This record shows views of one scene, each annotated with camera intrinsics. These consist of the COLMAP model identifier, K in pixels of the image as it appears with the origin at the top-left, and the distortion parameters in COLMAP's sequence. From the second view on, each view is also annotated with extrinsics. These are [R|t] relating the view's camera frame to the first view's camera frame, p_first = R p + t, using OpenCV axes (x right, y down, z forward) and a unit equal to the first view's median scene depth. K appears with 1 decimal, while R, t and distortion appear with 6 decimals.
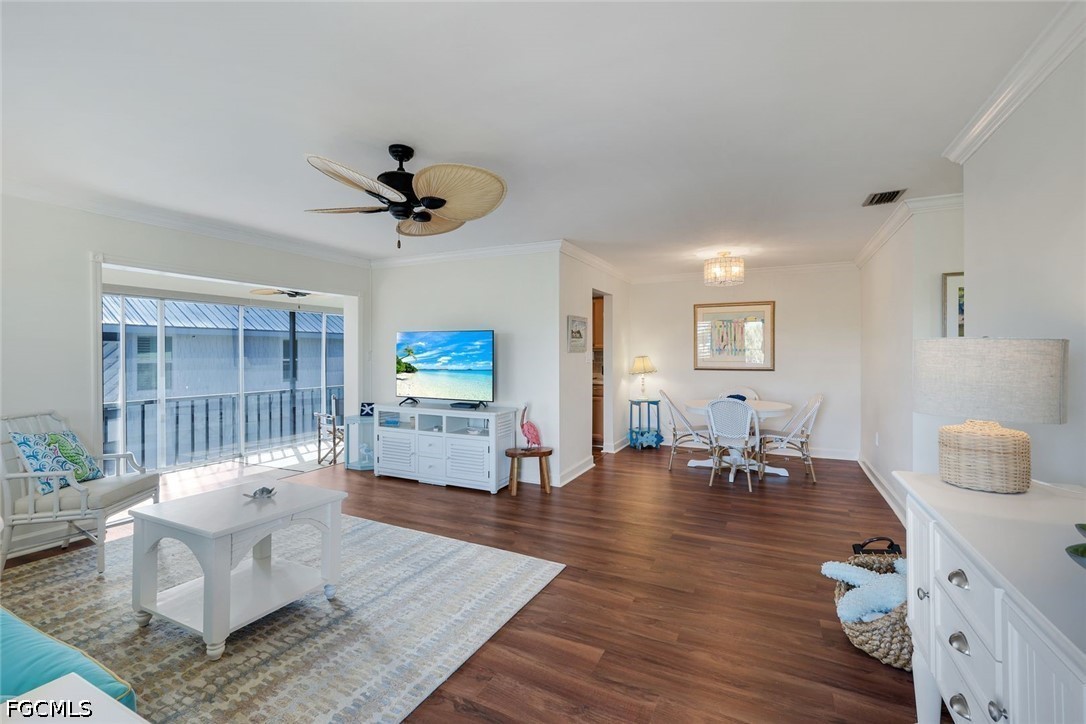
lens RADIAL K [[477.5, 0, 542.2], [0, 477.5, 352.3], [0, 0, 1]] dist [0.003116, -0.000521]
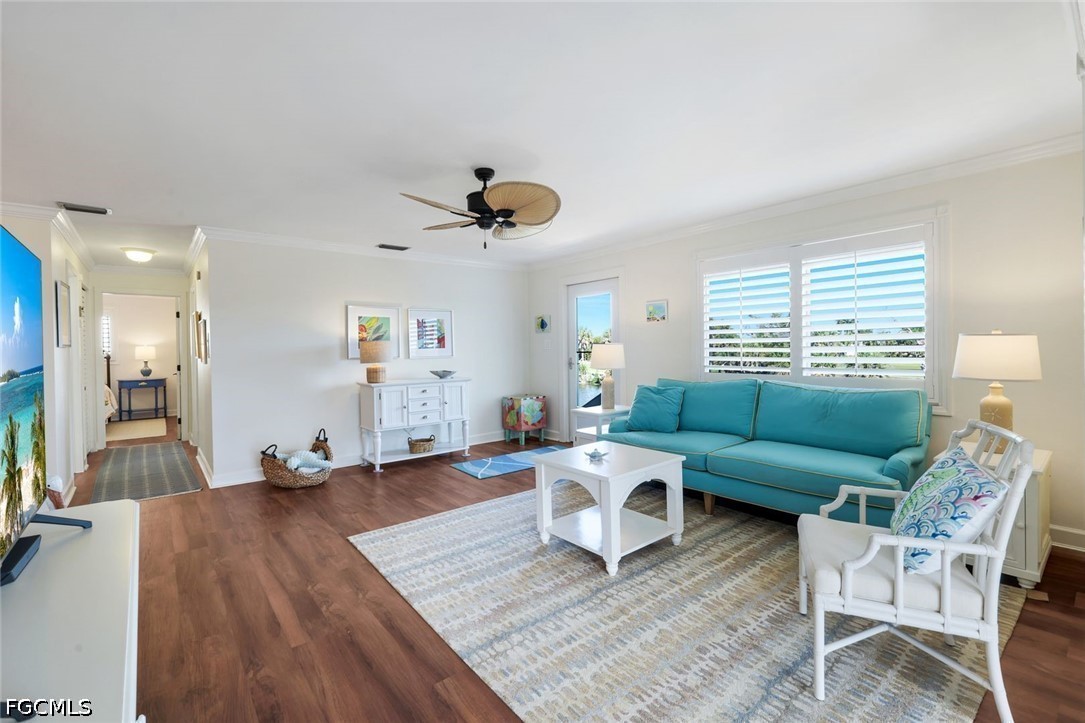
lens RADIAL K [[477.1, 0, 544.5], [0, 477.1, 357.6], [0, 0, 1]] dist [0.003116, -0.000521]
pose [[-0.911697, 0.008818, 0.410769, -0.433062], [0.017784, 0.999680, 0.018011, 0.013405], [-0.410479, 0.023726, -0.911561, 0.961914]]
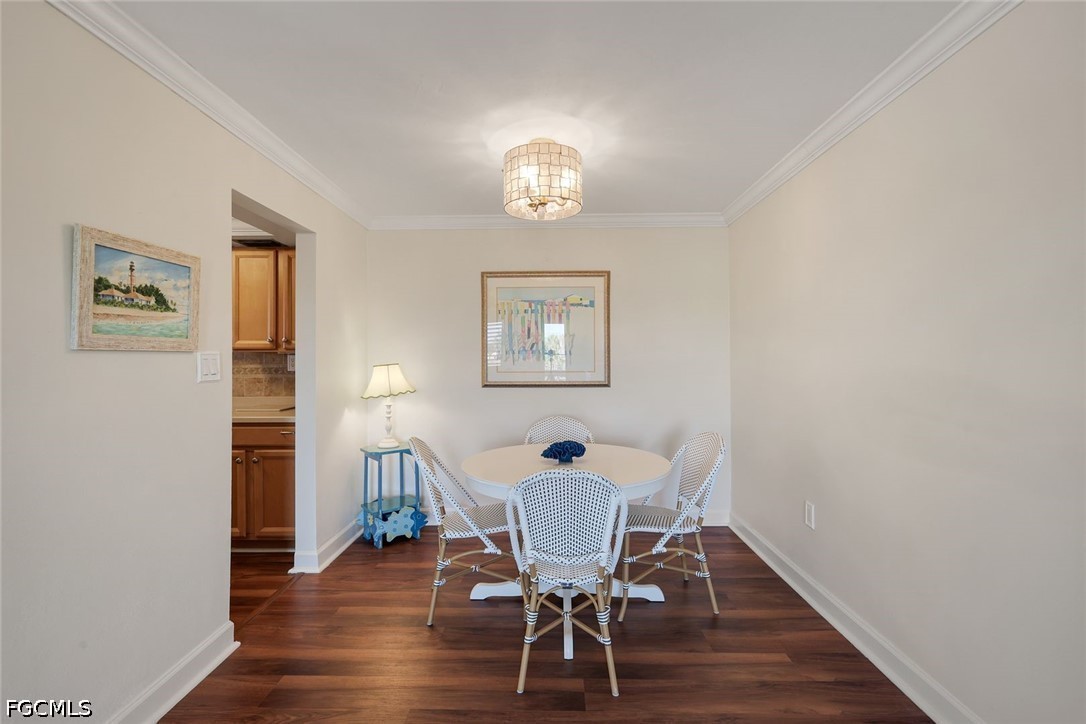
lens RADIAL K [[477.5, 0, 539.4], [0, 477.5, 358.1], [0, 0, 1]] dist [0.003116, -0.000521]
pose [[0.908517, -0.000727, 0.417848, 0.169000], [0.003314, 0.999980, -0.005465, 0.006228], [-0.417835, 0.006350, 0.908501, 0.540145]]
